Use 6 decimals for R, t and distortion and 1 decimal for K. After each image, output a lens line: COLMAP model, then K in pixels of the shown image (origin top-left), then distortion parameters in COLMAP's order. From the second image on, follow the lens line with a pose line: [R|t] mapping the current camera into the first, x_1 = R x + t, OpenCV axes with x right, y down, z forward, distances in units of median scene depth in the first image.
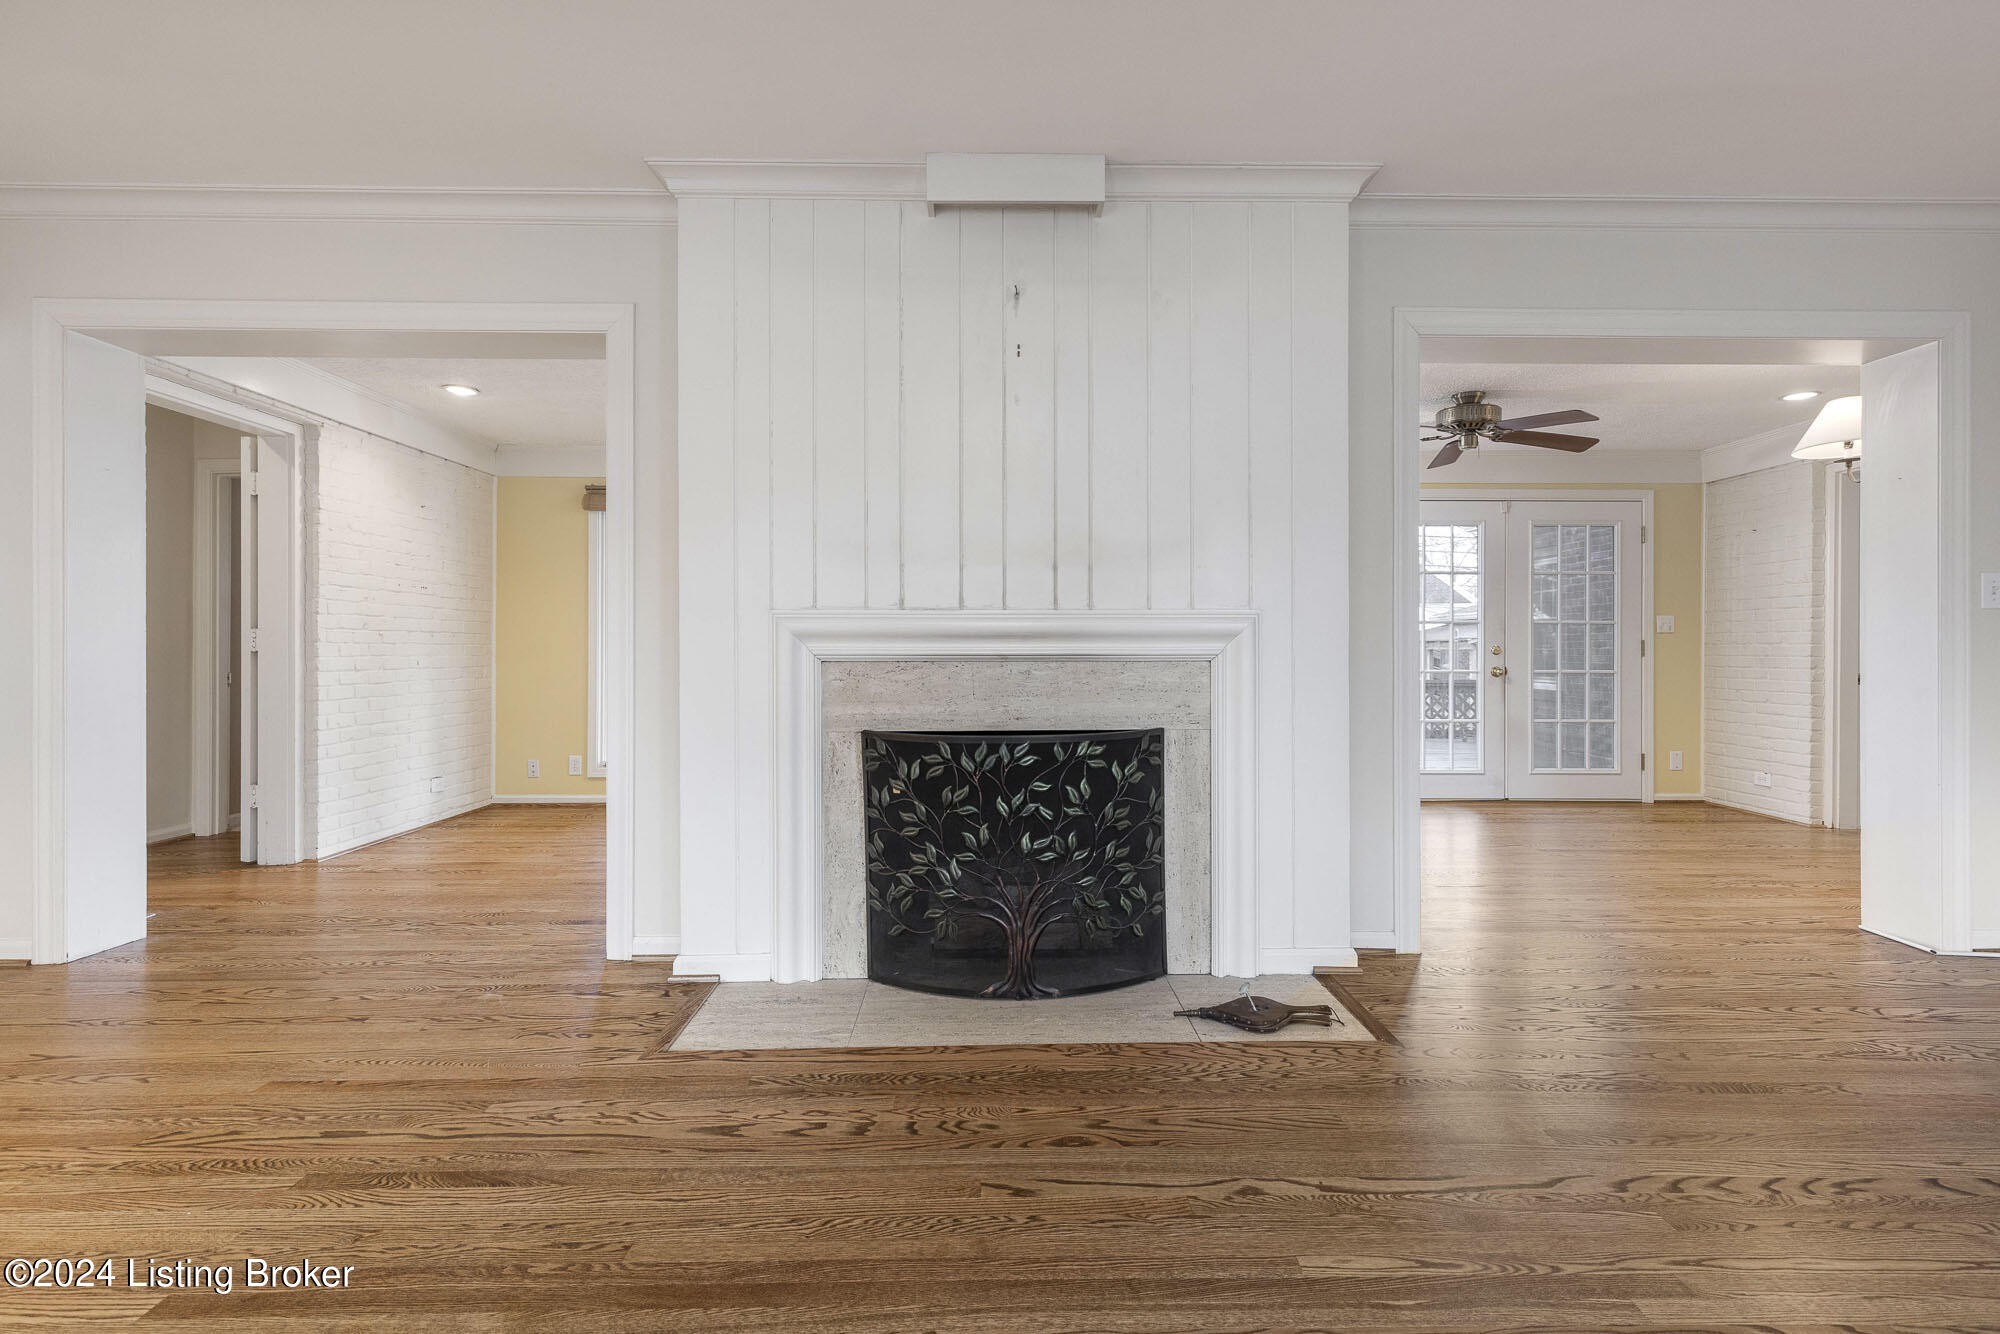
lens RADIAL K [[952.0, 0, 1000.0], [0, 952.0, 667.0], [0, 0, 1]] dist [0.001426, 0.000104]
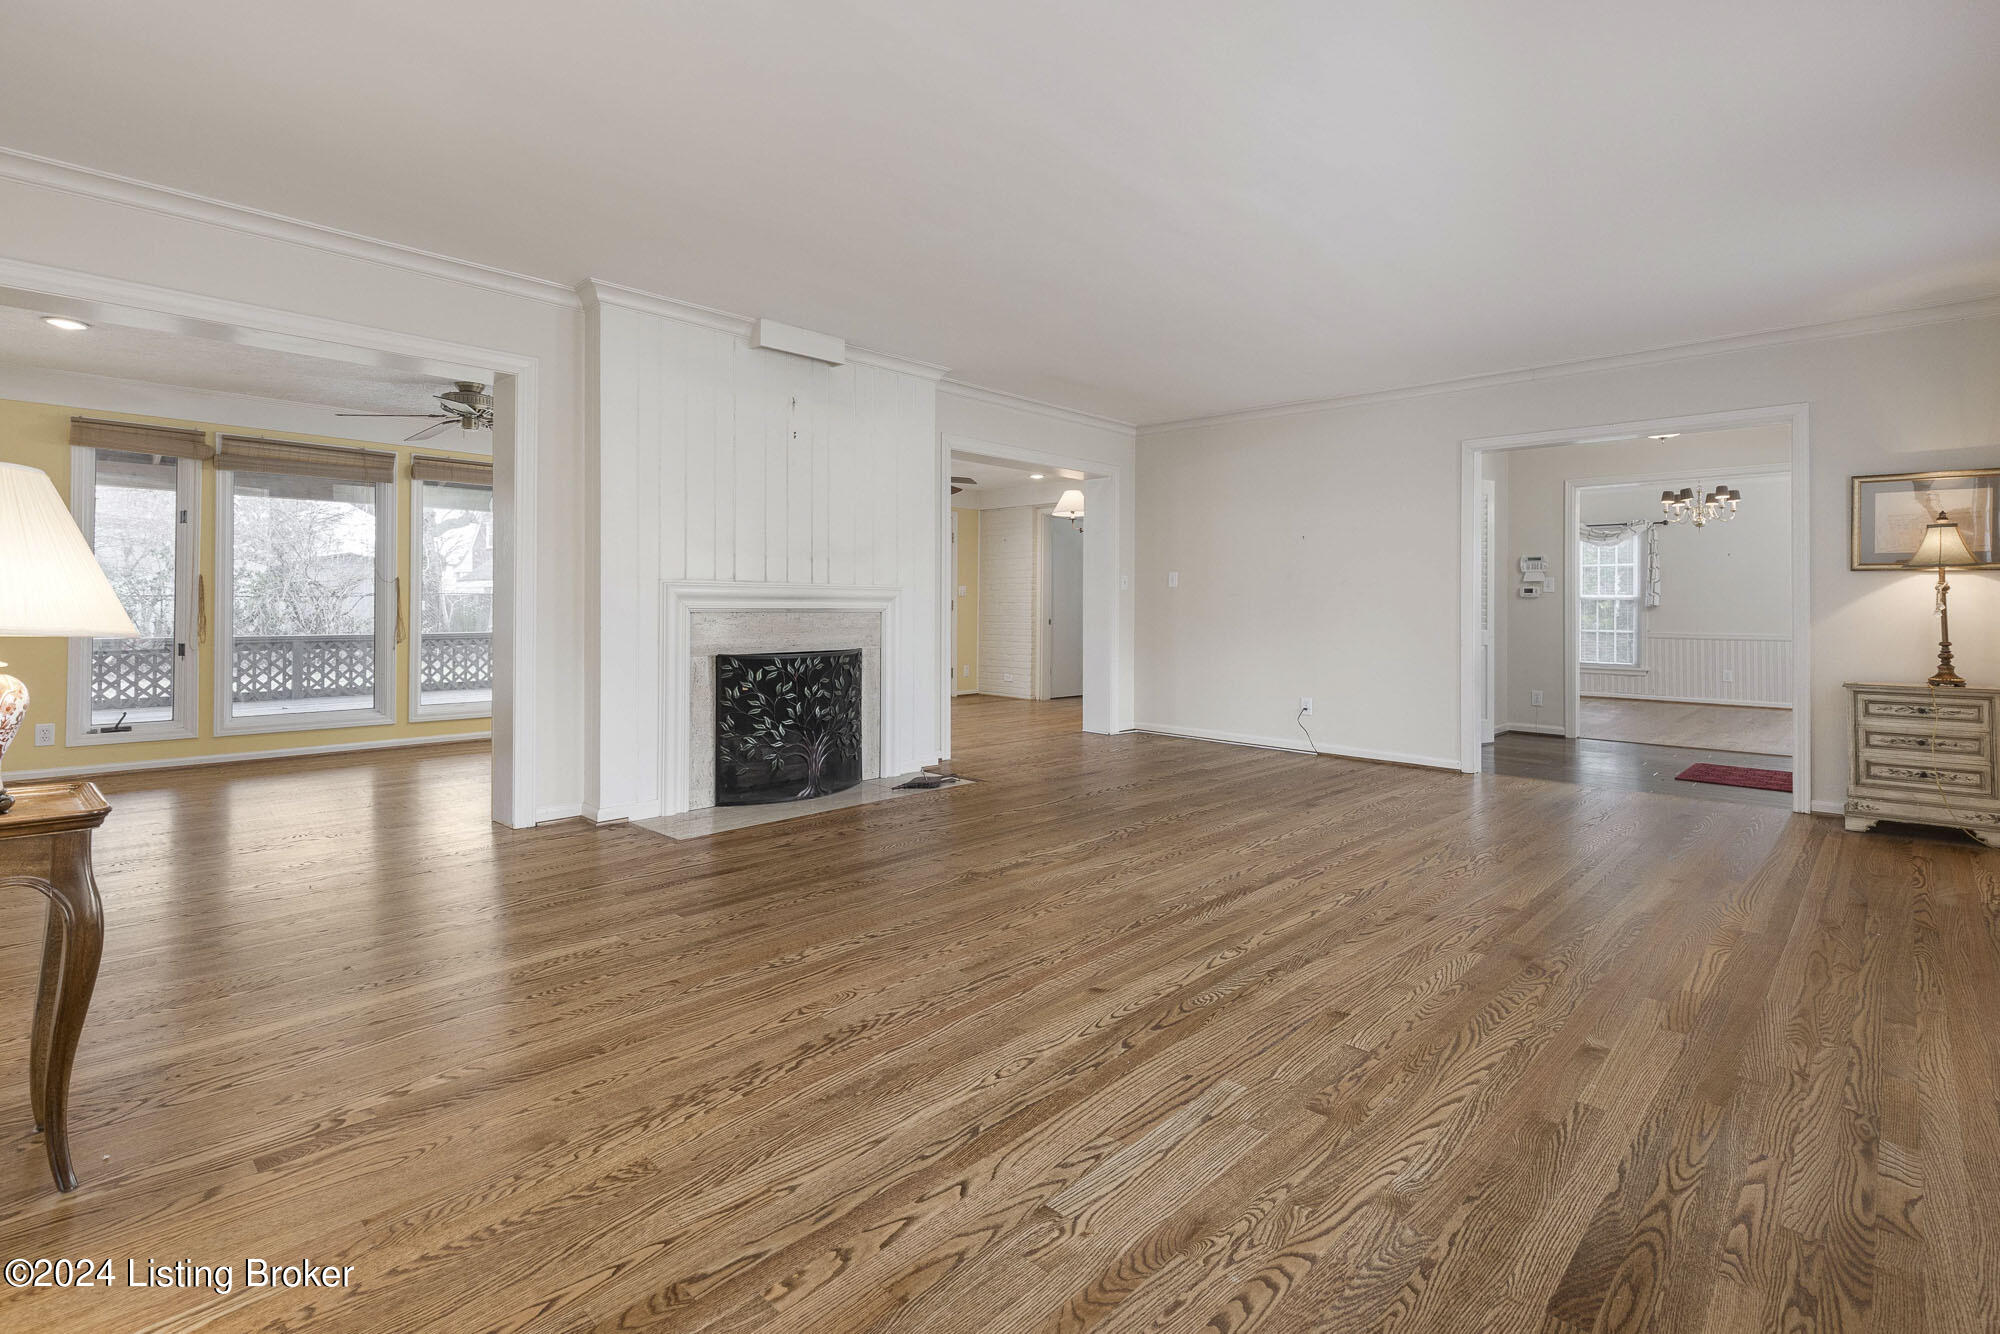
lens RADIAL K [[906.5, 0, 994.5], [0, 906.5, 638.1], [0, 0, 1]] dist [0.018663, 0.000248]
pose [[0.715960, -0.022203, 0.697788, -0.928943], [0.008461, 0.999697, 0.023128, 0.005628], [-0.698090, -0.010655, 0.715931, -0.477786]]
